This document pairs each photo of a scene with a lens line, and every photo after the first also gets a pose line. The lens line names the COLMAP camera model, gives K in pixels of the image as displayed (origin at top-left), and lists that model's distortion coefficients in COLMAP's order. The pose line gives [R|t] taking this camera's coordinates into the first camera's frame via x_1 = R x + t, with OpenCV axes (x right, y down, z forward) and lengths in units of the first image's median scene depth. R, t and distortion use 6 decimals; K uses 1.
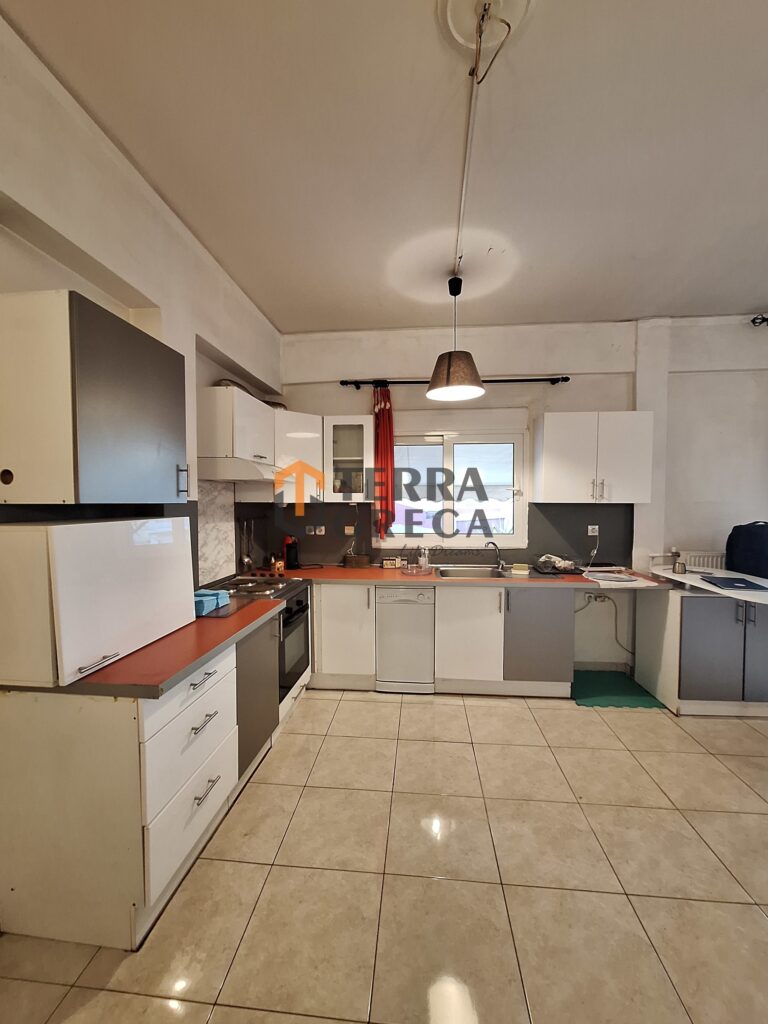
lens RADIAL K [[401.4, 0, 384.1], [0, 401.4, 519.1], [0, 0, 1]] dist [-0.006429, 0.001073]
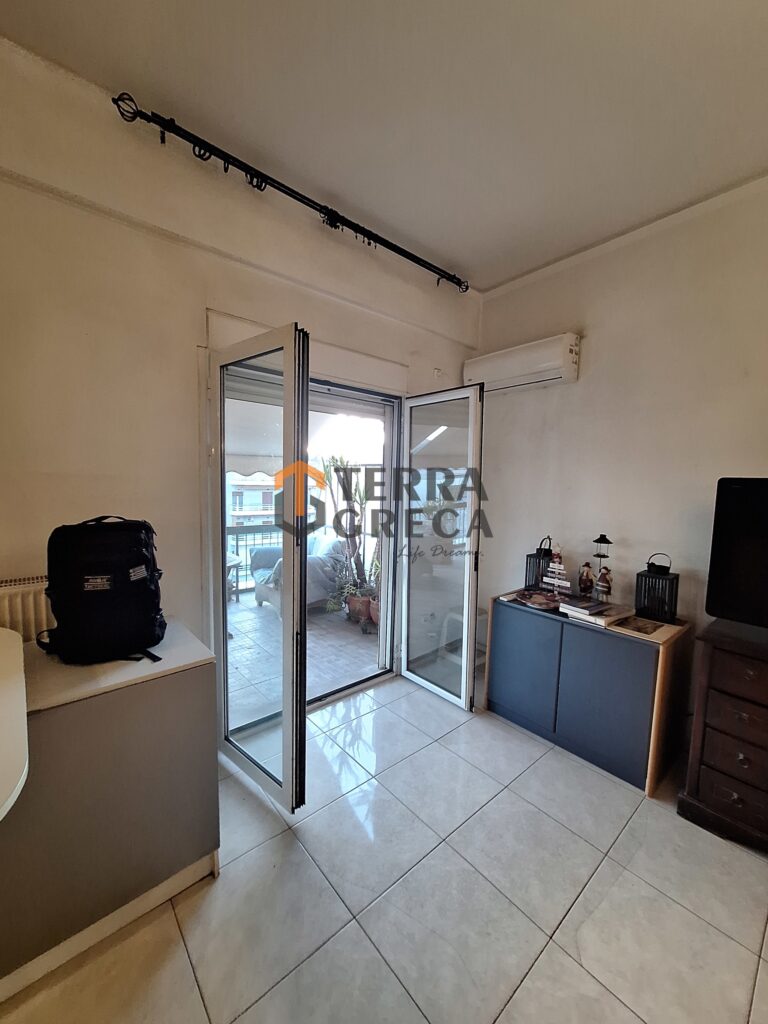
lens RADIAL K [[401.4, 0, 384.1], [0, 401.4, 519.1], [0, 0, 1]] dist [-0.006429, 0.001073]
pose [[0.695363, -0.049611, 0.716945, 0.815922], [-0.000600, 0.997574, 0.069612, -0.023096], [-0.718659, -0.048836, 0.693646, 0.422048]]
